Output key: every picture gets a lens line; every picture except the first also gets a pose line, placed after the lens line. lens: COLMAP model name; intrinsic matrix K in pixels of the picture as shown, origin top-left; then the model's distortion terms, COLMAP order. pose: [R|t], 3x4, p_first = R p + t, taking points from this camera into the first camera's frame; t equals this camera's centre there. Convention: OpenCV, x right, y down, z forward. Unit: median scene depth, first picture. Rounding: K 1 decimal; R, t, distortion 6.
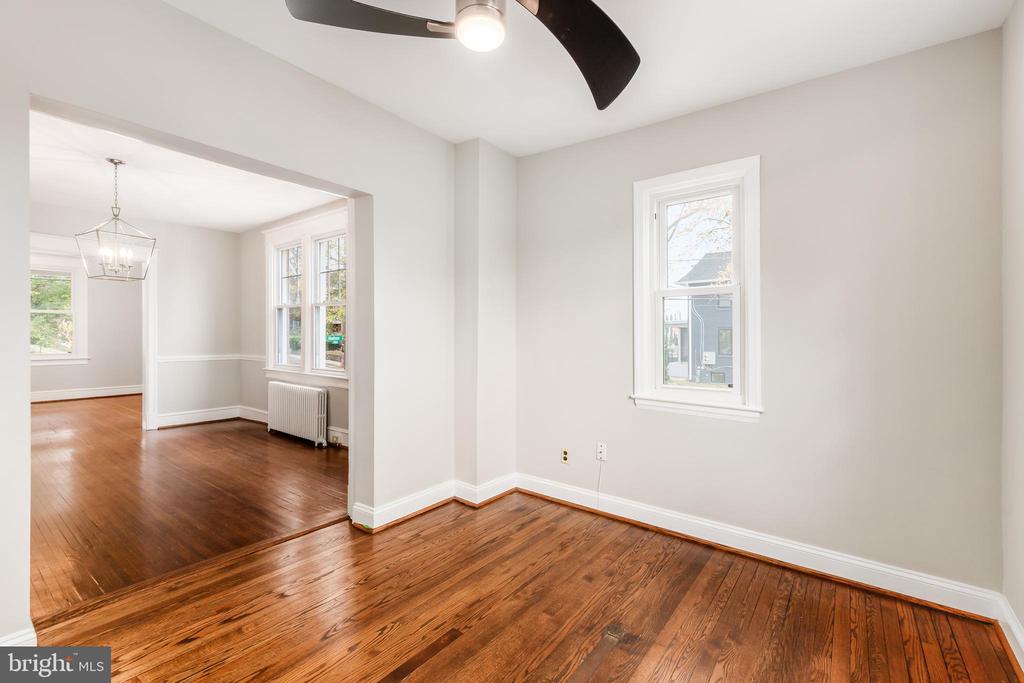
lens RADIAL K [[449.3, 0, 512.0], [0, 449.3, 341.5], [0, 0, 1]] dist [0.000219, 0.000229]
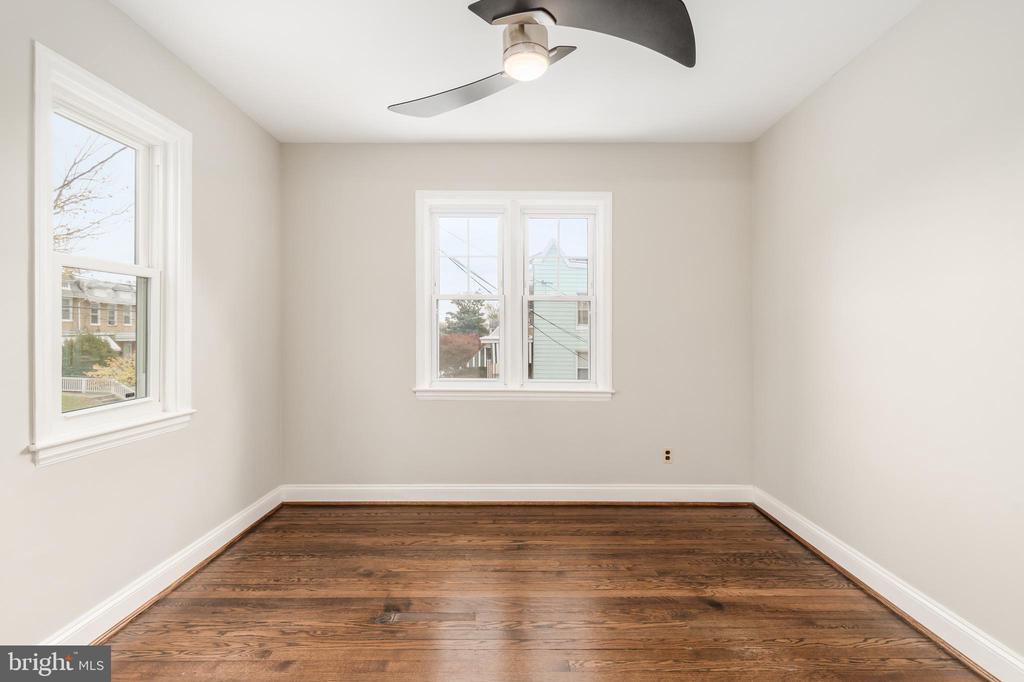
lens RADIAL K [[460.2, 0, 506.8], [0, 460.2, 328.6], [0, 0, 1]] dist [-0.001663, -0.000126]
pose [[-0.615020, -0.009869, 0.788450, -0.643894], [-0.007897, 0.999949, 0.006357, -0.031558], [-0.788472, -0.002316, -0.615066, 1.184163]]
